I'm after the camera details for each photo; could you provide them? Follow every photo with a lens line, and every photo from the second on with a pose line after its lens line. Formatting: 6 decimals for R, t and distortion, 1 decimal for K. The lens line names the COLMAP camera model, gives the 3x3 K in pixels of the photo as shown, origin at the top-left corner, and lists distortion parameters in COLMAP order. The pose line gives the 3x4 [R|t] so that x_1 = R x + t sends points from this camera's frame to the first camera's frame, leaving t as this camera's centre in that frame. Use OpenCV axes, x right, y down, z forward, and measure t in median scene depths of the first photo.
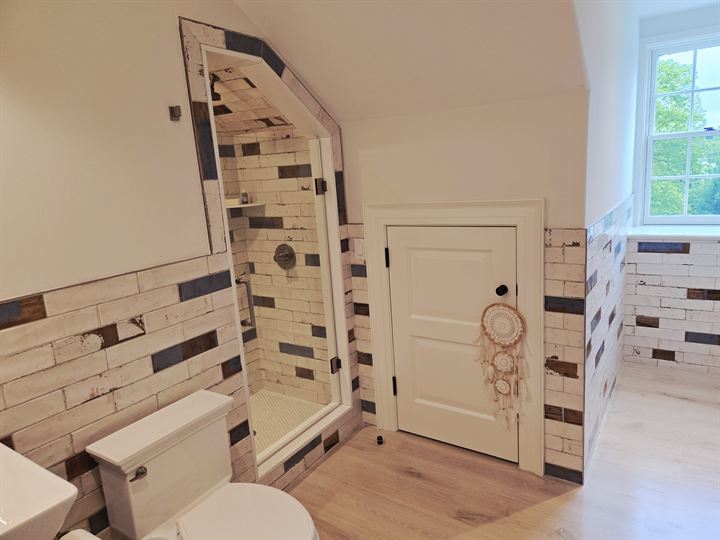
lens RADIAL K [[483.0, 0, 363.4], [0, 483.0, 265.9], [0, 0, 1]] dist [0.030686, -0.001380]
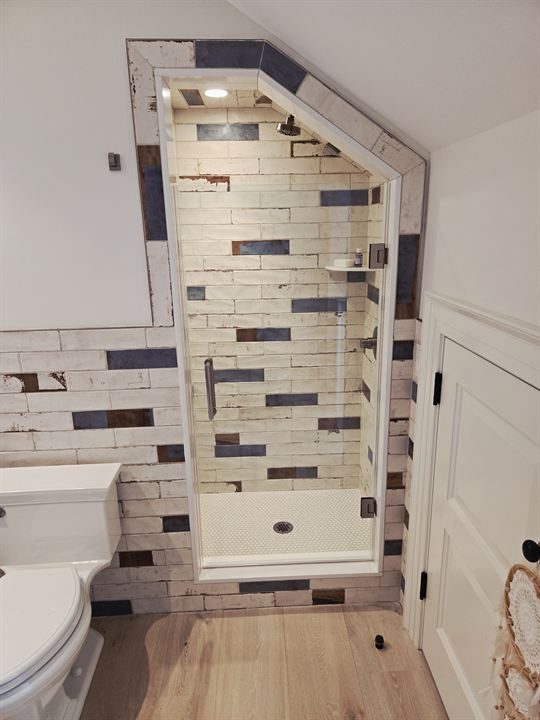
lens RADIAL K [[483.0, 0, 271.1], [0, 483.0, 364.1], [0, 0, 1]] dist [0.030686, -0.001380]
pose [[0.582971, 0.271361, -0.765838, 0.512506], [-0.176254, 0.962370, 0.206830, -0.180984], [0.793145, 0.014406, 0.608862, 0.647124]]
